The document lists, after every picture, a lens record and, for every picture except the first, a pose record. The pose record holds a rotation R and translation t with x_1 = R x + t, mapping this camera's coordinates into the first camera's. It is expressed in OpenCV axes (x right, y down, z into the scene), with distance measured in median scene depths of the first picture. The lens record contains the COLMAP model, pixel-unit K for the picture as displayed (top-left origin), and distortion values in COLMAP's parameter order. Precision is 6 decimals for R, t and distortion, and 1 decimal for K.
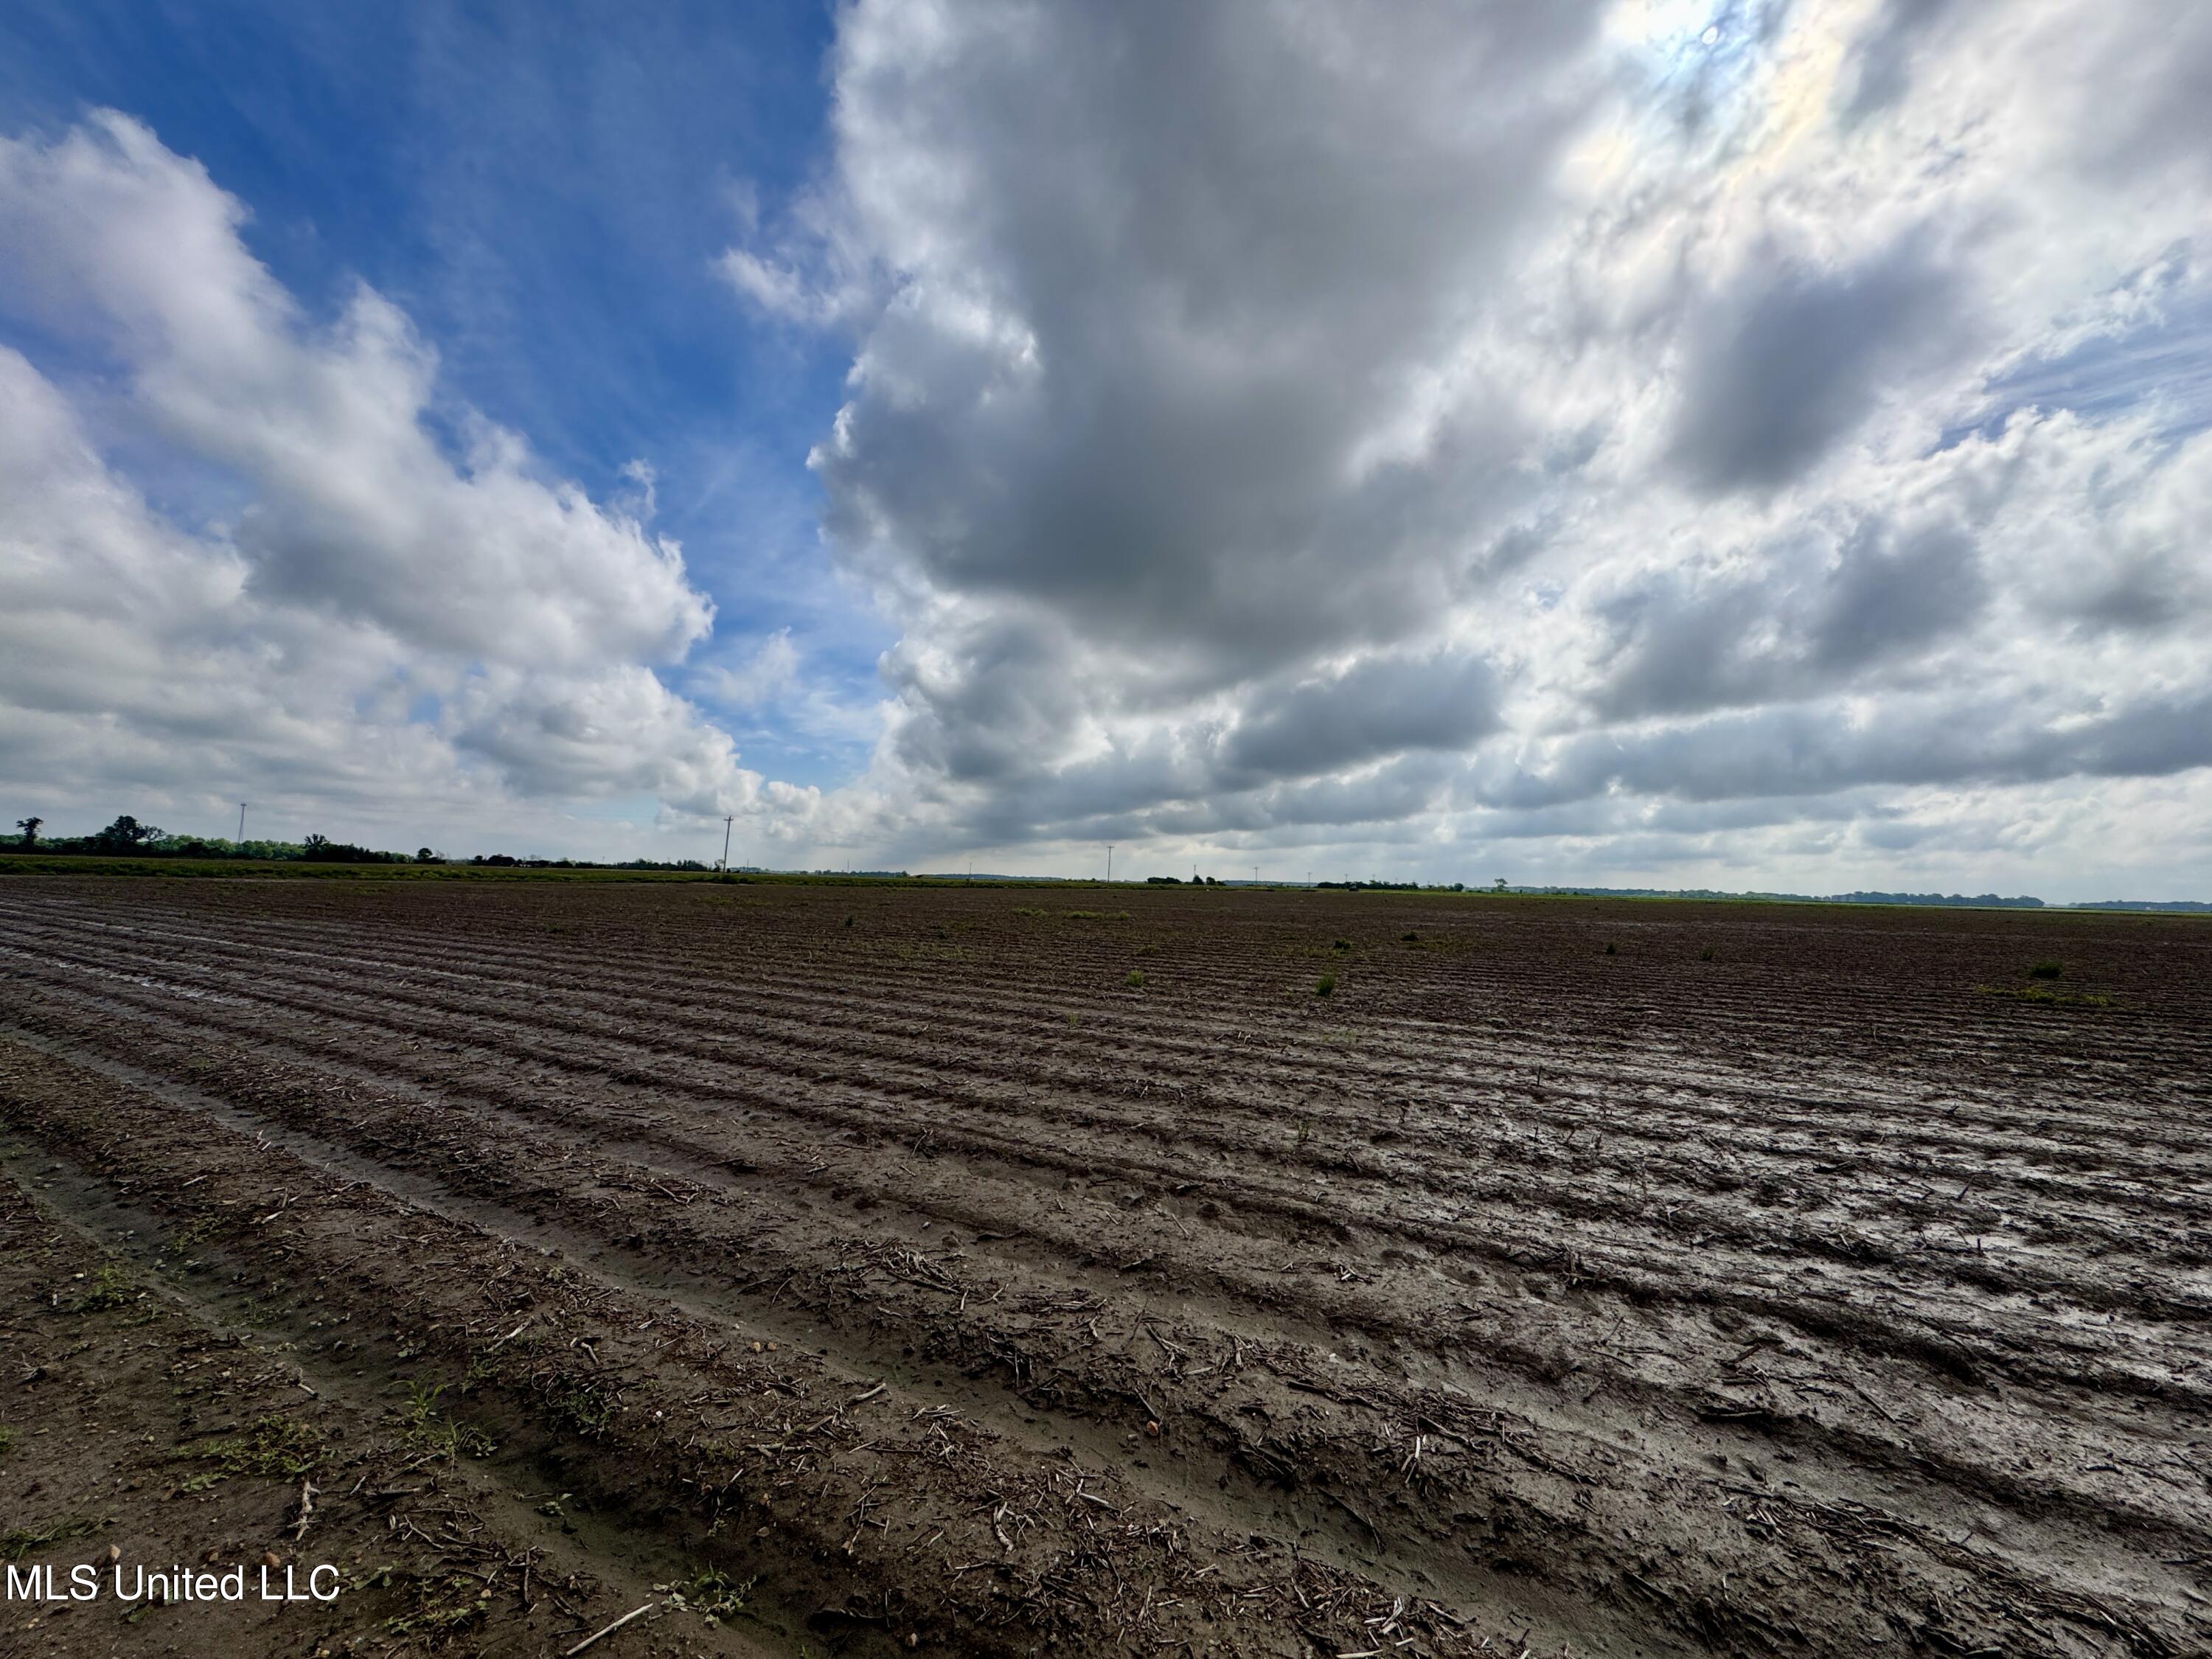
lens RADIAL K [[893.6, 0, 1105.8], [0, 893.6, 856.6], [0, 0, 1]] dist [-0.001113, -0.000013]
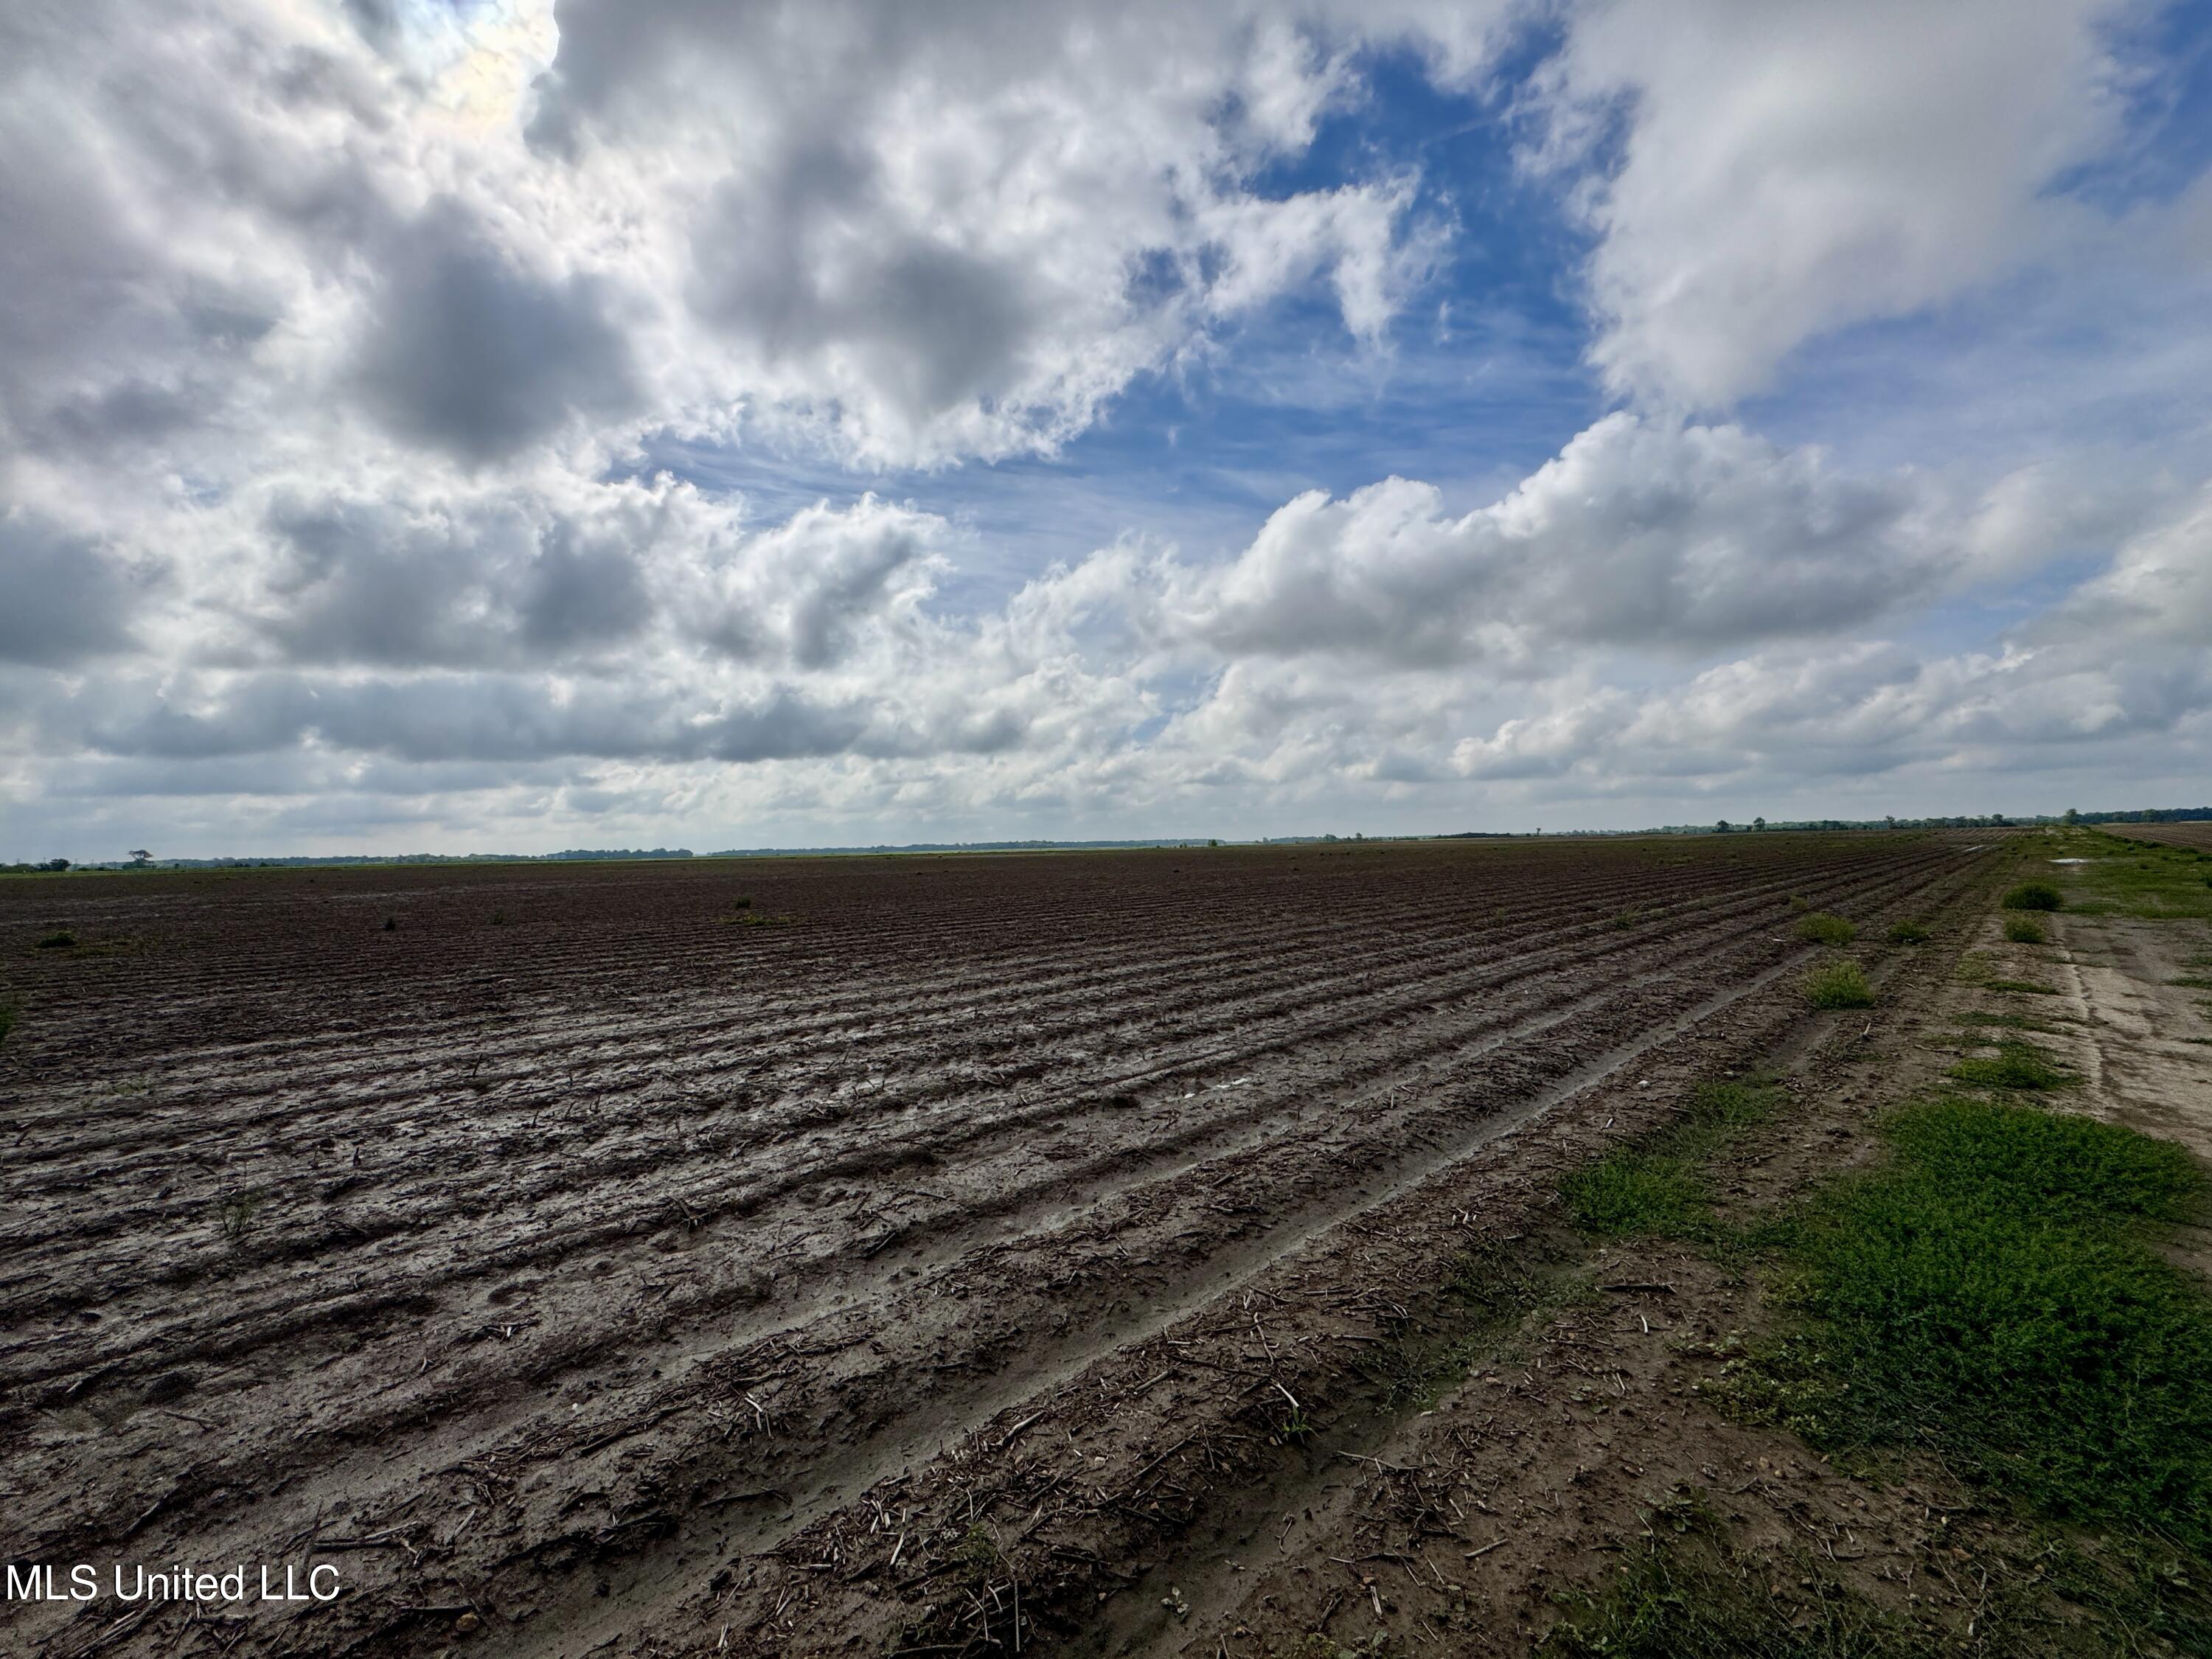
lens RADIAL K [[888.7, 0, 1106.0], [0, 888.7, 829.5], [0, 0, 1]] dist [-0.001325, 0.000010]
pose [[0.303547, -0.014347, 0.952708, -0.258180], [0.002924, 0.999896, 0.014126, -0.009653], [-0.952812, -0.001502, 0.303558, 0.155074]]
